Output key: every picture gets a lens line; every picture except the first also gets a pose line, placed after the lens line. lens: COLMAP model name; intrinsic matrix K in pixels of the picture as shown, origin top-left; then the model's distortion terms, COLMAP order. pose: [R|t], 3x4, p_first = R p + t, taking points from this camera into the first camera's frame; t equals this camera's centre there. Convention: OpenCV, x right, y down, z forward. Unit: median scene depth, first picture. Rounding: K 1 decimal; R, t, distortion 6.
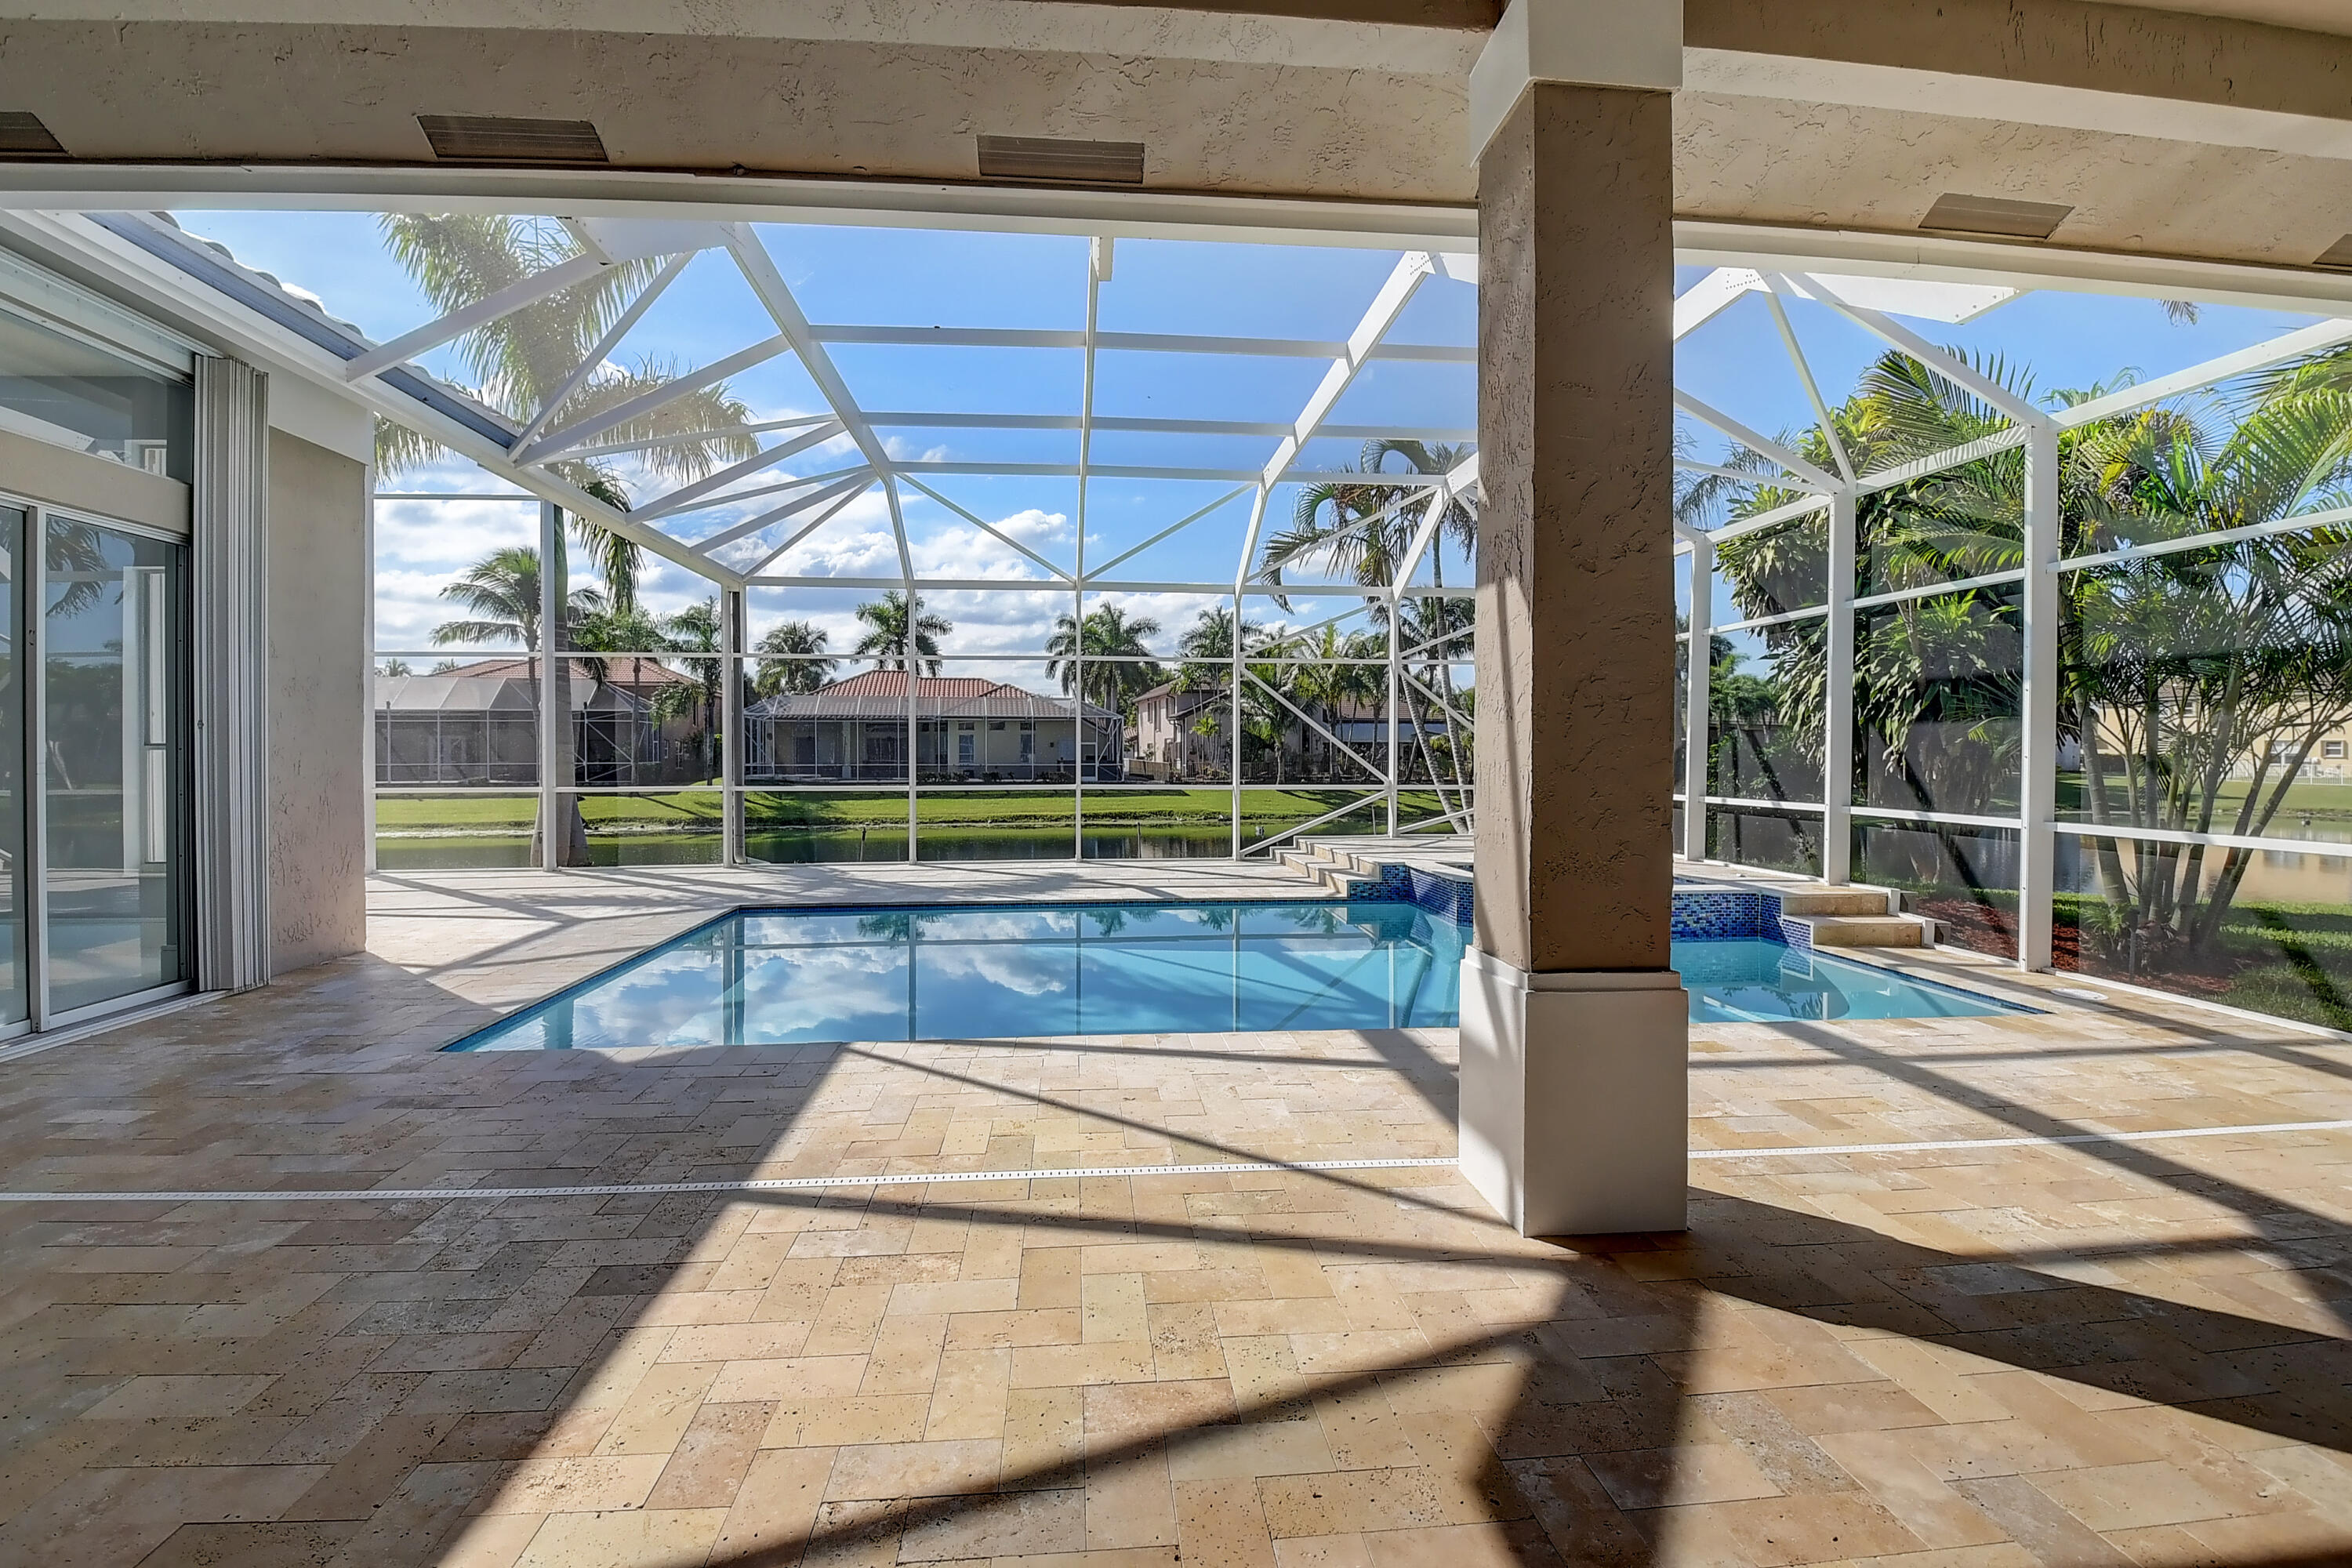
lens RADIAL K [[1034.3, 0, 1170.1], [0, 1034.3, 771.7], [0, 0, 1]] dist [0.014866, -0.017932]
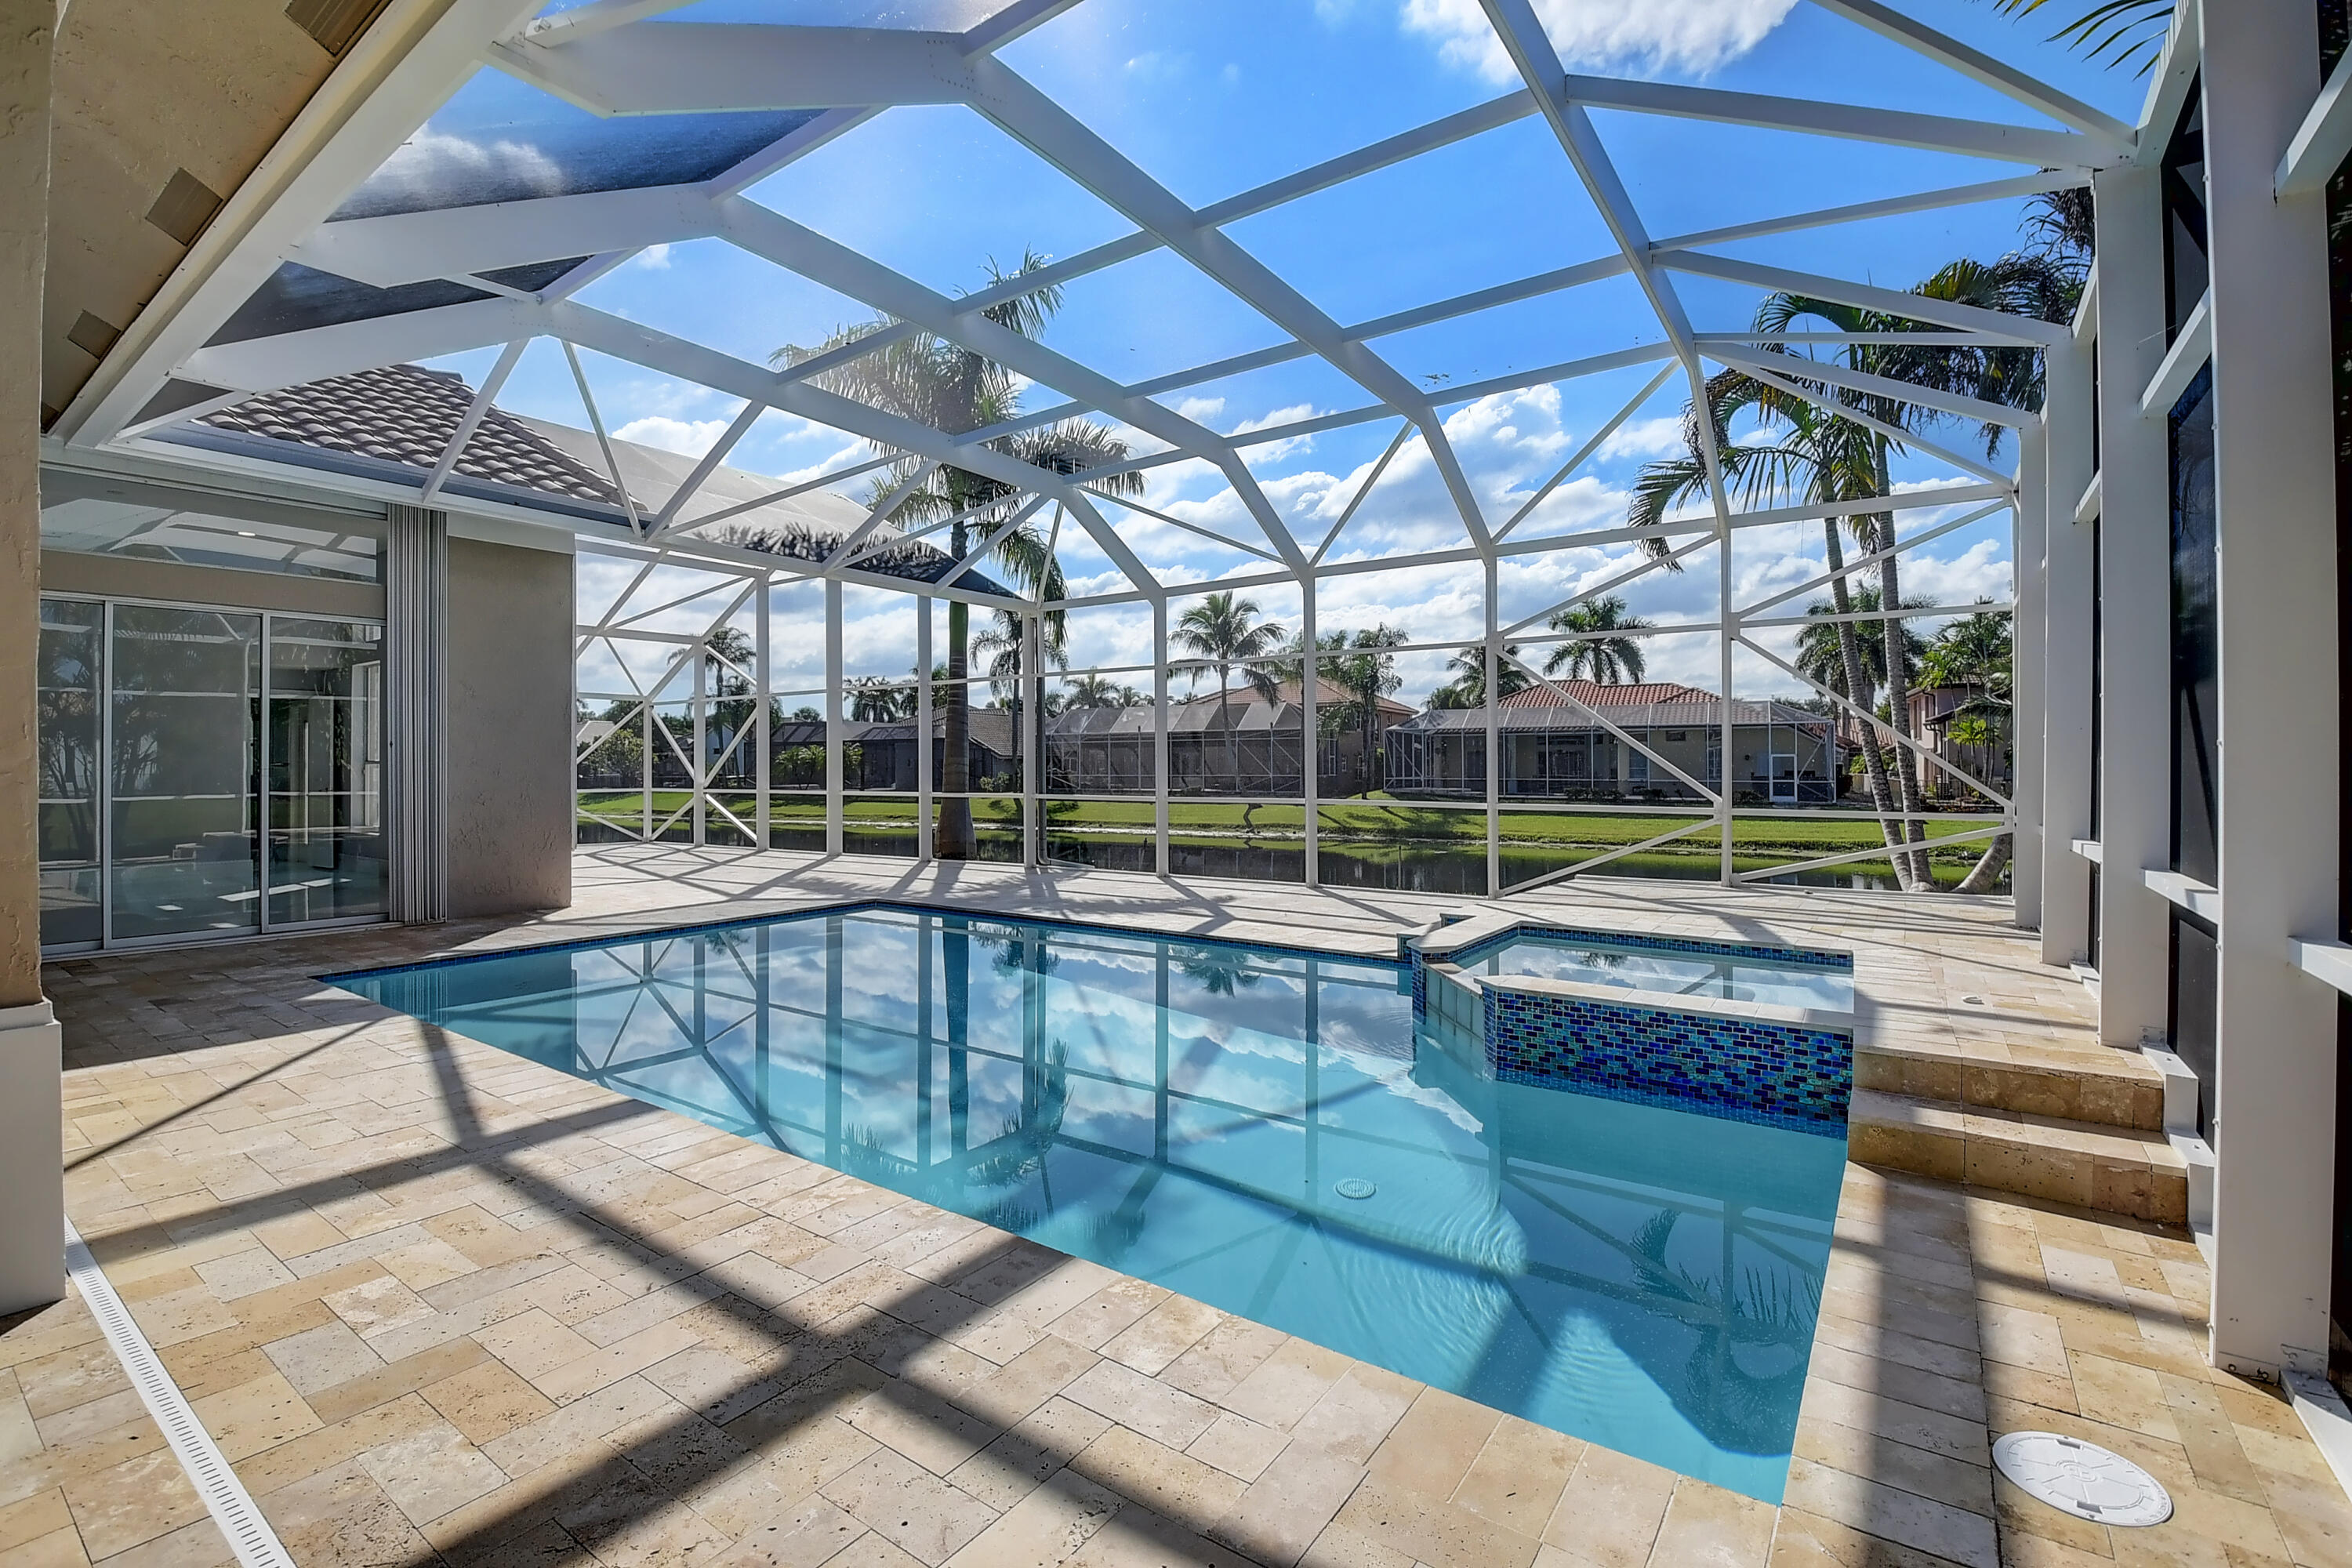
lens RADIAL K [[1034.3, 0, 1170.1], [0, 1034.3, 771.7], [0, 0, 1]] dist [0.014866, -0.017932]
pose [[0.753758, 0.002934, -0.657146, 0.115626], [-0.012670, 0.999869, -0.010068, -0.000009], [0.657030, 0.015914, 0.753696, 0.075067]]
